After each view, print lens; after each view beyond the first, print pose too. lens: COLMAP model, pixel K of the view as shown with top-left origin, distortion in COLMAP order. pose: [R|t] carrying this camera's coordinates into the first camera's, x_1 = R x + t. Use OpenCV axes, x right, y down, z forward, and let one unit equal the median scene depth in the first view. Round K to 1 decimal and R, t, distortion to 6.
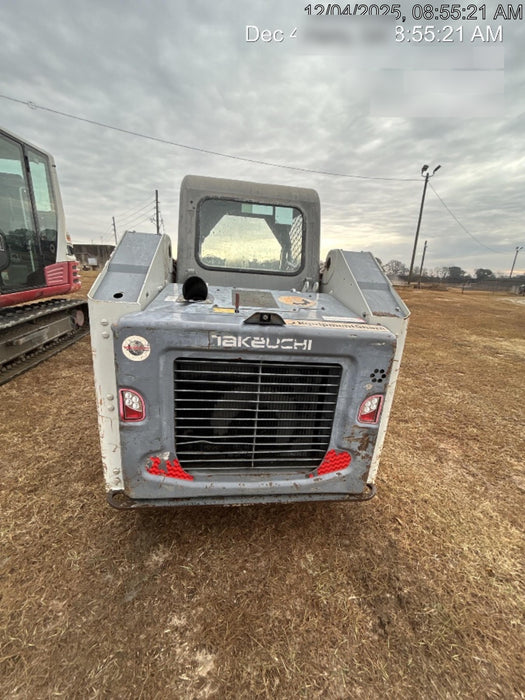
lens RADIAL K [[285.1, 0, 265.1], [0, 285.1, 347.2], [0, 0, 1]] dist [-0.009687, 0.000300]
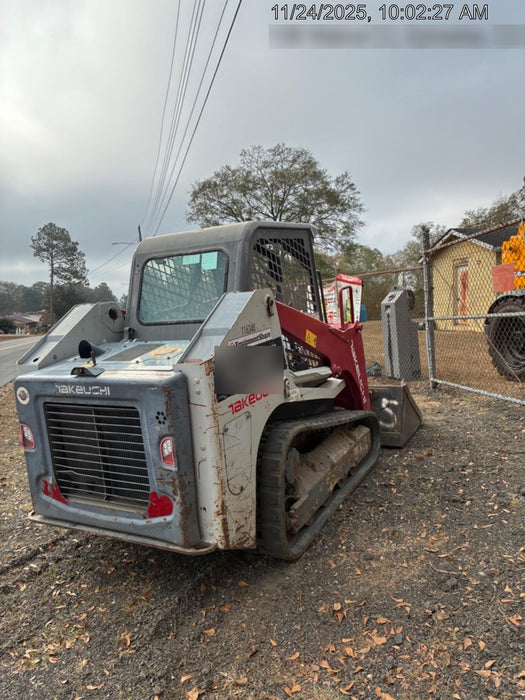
lens RADIAL K [[551.1, 0, 261.2], [0, 551.1, 349.3], [0, 0, 1]] dist [0.052376, 0.012358]
pose [[0.785417, -0.070471, -0.614943, 2.099828], [-0.016109, 0.990834, -0.134122, 0.120847], [0.618758, 0.115248, 0.777082, -0.468796]]
